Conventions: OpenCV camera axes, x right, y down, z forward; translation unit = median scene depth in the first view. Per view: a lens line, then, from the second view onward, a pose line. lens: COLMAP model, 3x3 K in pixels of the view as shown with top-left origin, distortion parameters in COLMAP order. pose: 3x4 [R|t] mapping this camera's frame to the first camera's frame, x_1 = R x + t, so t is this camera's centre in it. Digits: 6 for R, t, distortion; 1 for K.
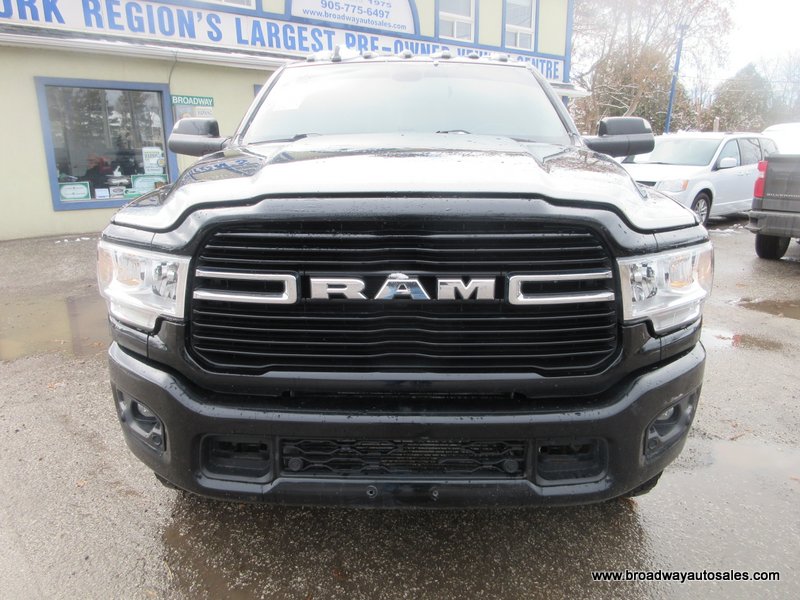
lens RADIAL K [[596.9, 0, 400.0], [0, 596.9, 300.0], [0, 0, 1]] dist [0.006456, -0.000632]
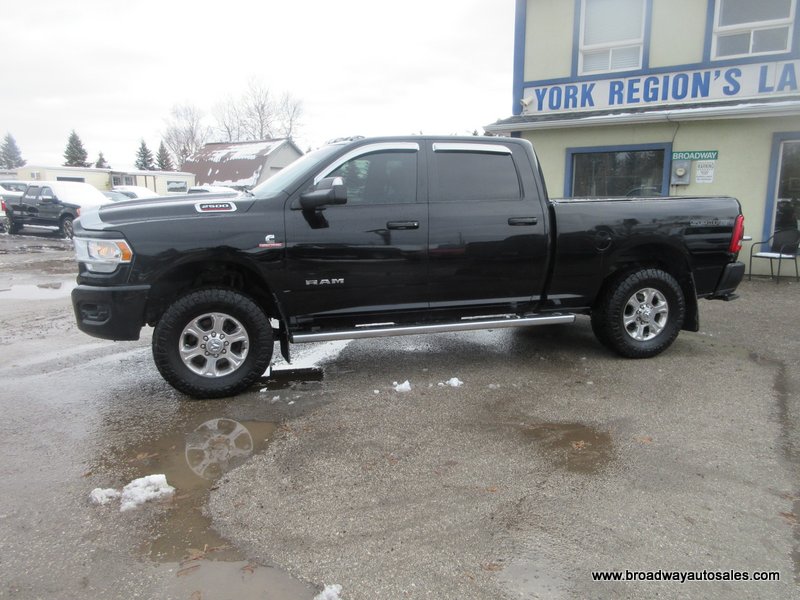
lens RADIAL K [[596.9, 0, 400.0], [0, 596.9, 300.0], [0, 0, 1]] dist [0.006456, -0.000632]
pose [[0.310781, 0.159591, -0.936988, 0.527515], [-0.237073, 0.967662, 0.086183, -0.058050], [0.920441, 0.195350, 0.338566, 0.225585]]
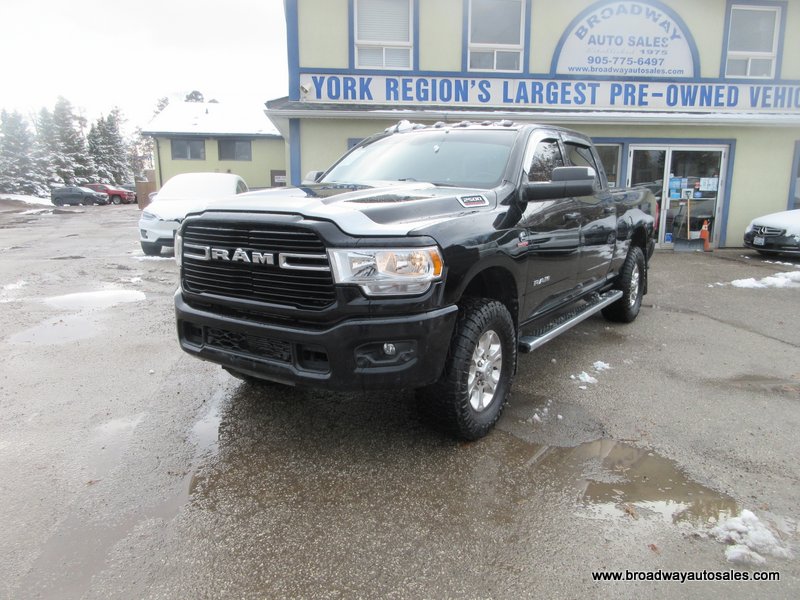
lens RADIAL K [[596.2, 0, 400.0], [0, 596.2, 300.0], [0, 0, 1]] dist [-0.001837, 0.004290]
pose [[0.841645, 0.103299, -0.530060, 0.231520], [-0.138495, 0.989996, -0.026975, 0.016367], [0.521970, 0.096114, 0.847531, -0.066758]]
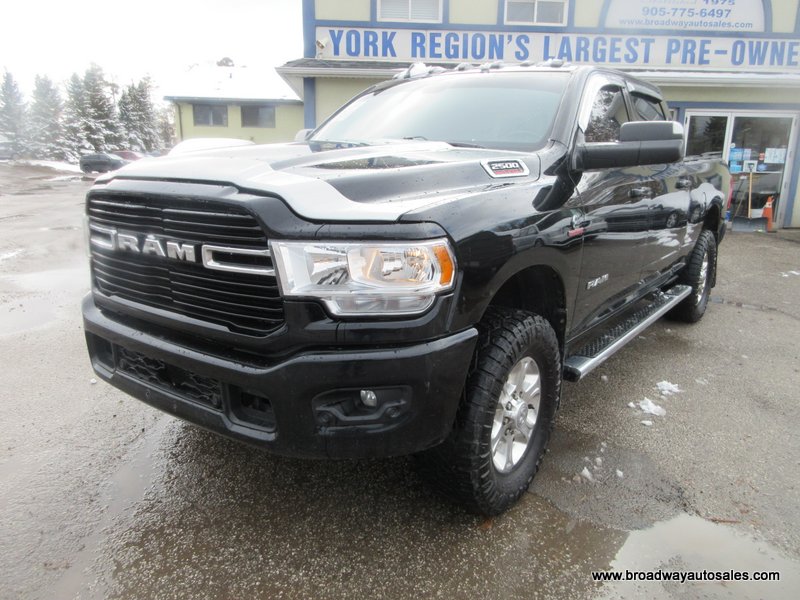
lens RADIAL K [[596.9, 0, 400.0], [0, 596.9, 300.0], [0, 0, 1]] dist [0.006456, -0.000632]
pose [[0.812535, 0.145831, -0.564376, 0.185562], [-0.158874, 0.986949, 0.026288, -0.003509], [0.560844, 0.068305, 0.825099, 0.026601]]
